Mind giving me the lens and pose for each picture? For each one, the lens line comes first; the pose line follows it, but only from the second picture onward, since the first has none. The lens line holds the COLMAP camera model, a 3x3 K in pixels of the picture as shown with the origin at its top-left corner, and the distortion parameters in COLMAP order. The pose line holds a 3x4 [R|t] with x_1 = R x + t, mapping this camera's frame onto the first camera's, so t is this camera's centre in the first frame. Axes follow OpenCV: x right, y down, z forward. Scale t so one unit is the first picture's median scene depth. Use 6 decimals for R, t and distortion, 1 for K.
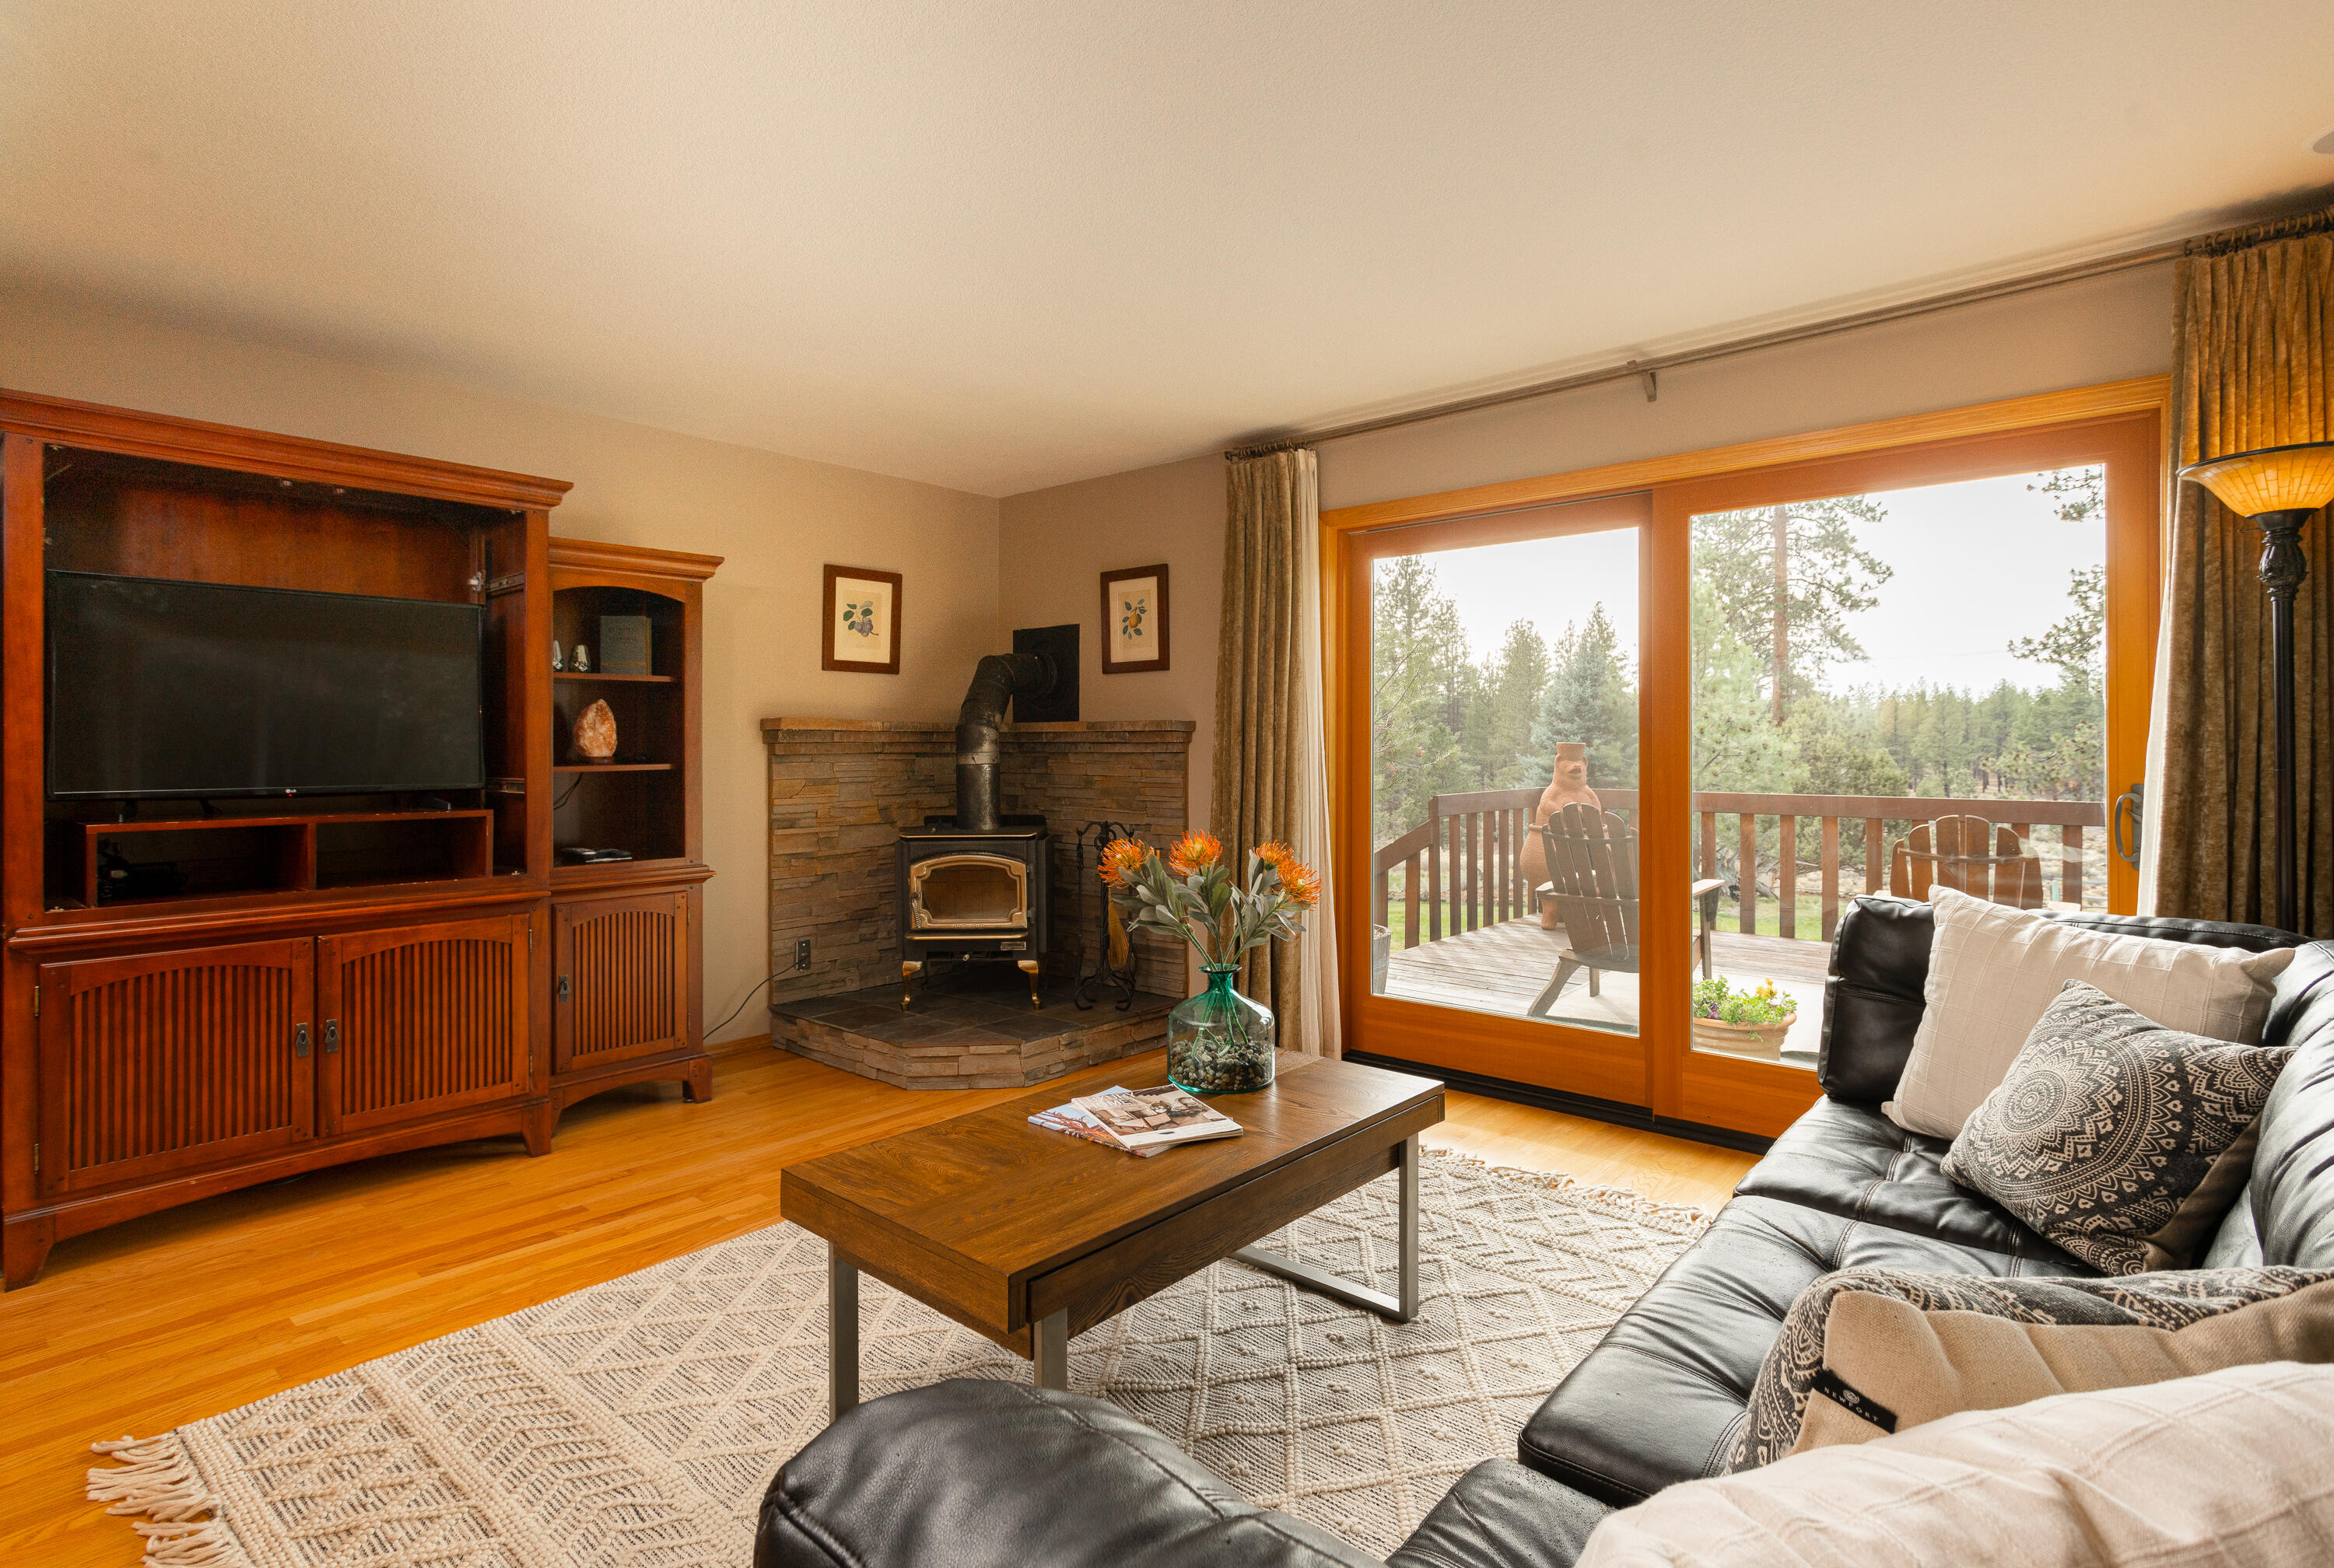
lens RADIAL K [[1149.7, 0, 1167.2], [0, 1149.7, 743.9], [0, 0, 1]] dist [0.000016, 0.000048]
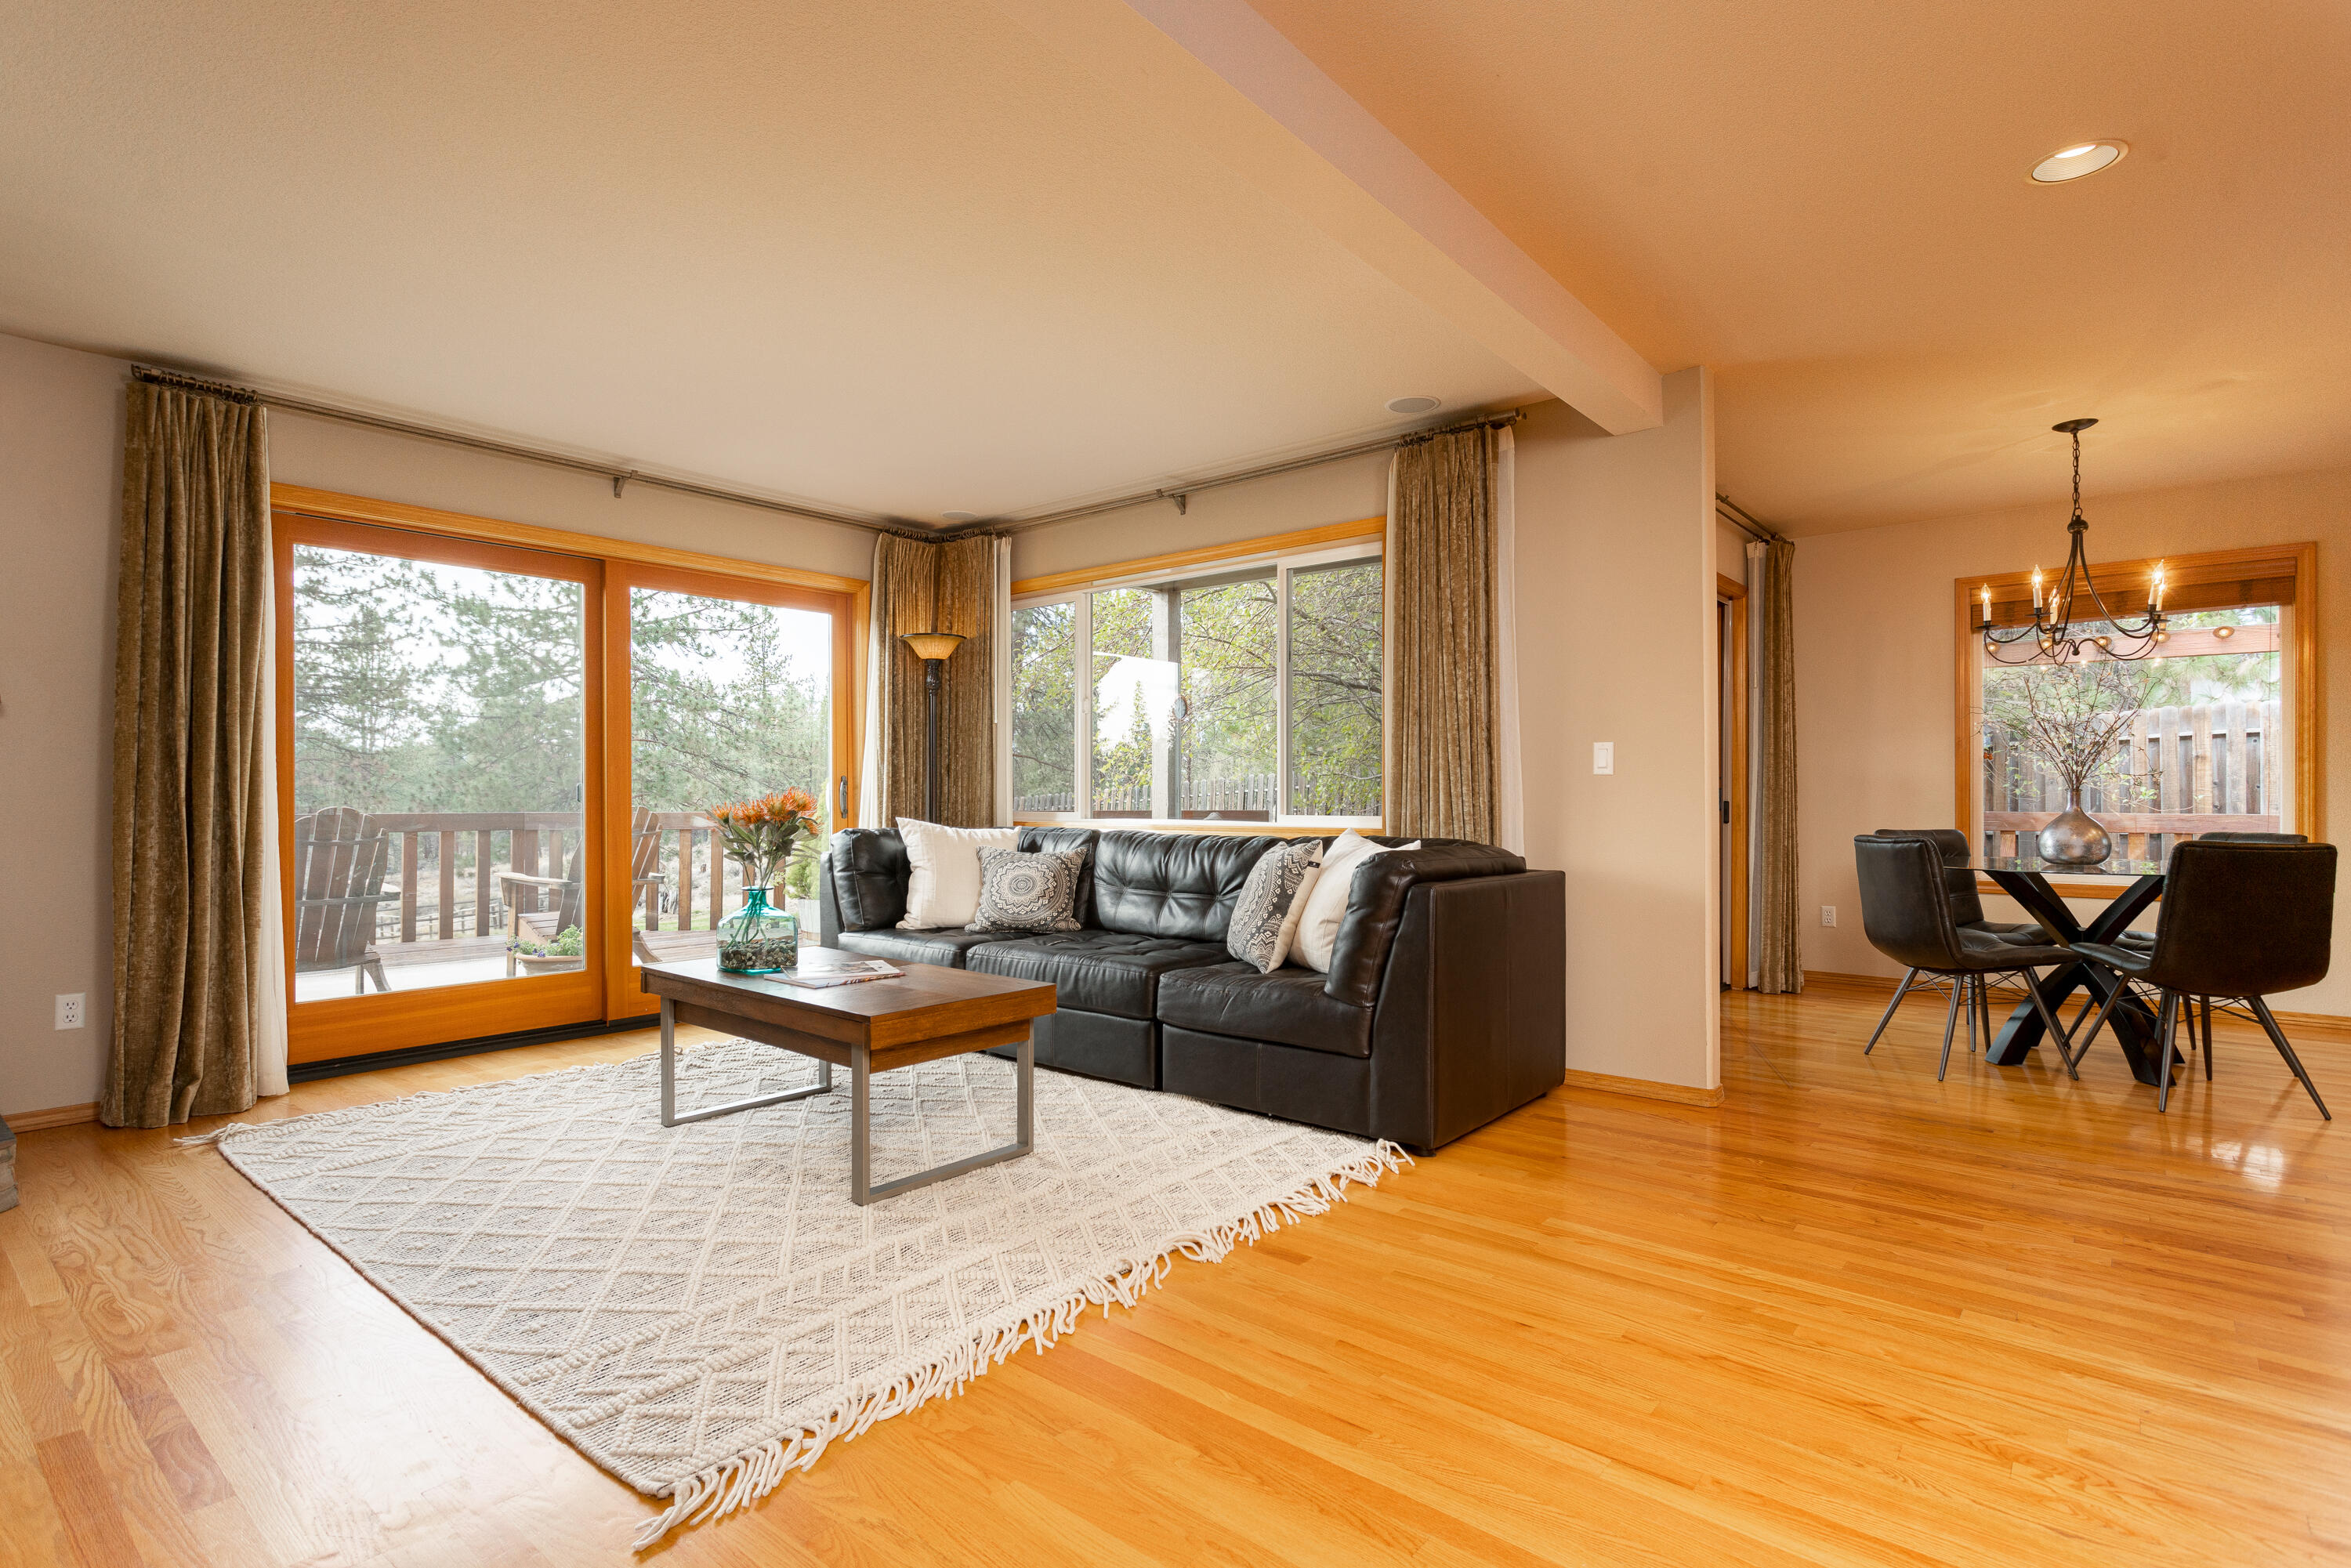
lens RADIAL K [[1122.2, 0, 1162.6], [0, 1122.2, 788.0], [0, 0, 1]] dist [-0.001171, 0.000919]
pose [[-0.005652, 0.007628, 0.999955, -0.947498], [-0.002535, 0.999968, -0.007642, 0.058428], [-0.999981, -0.002578, -0.005632, 0.368457]]
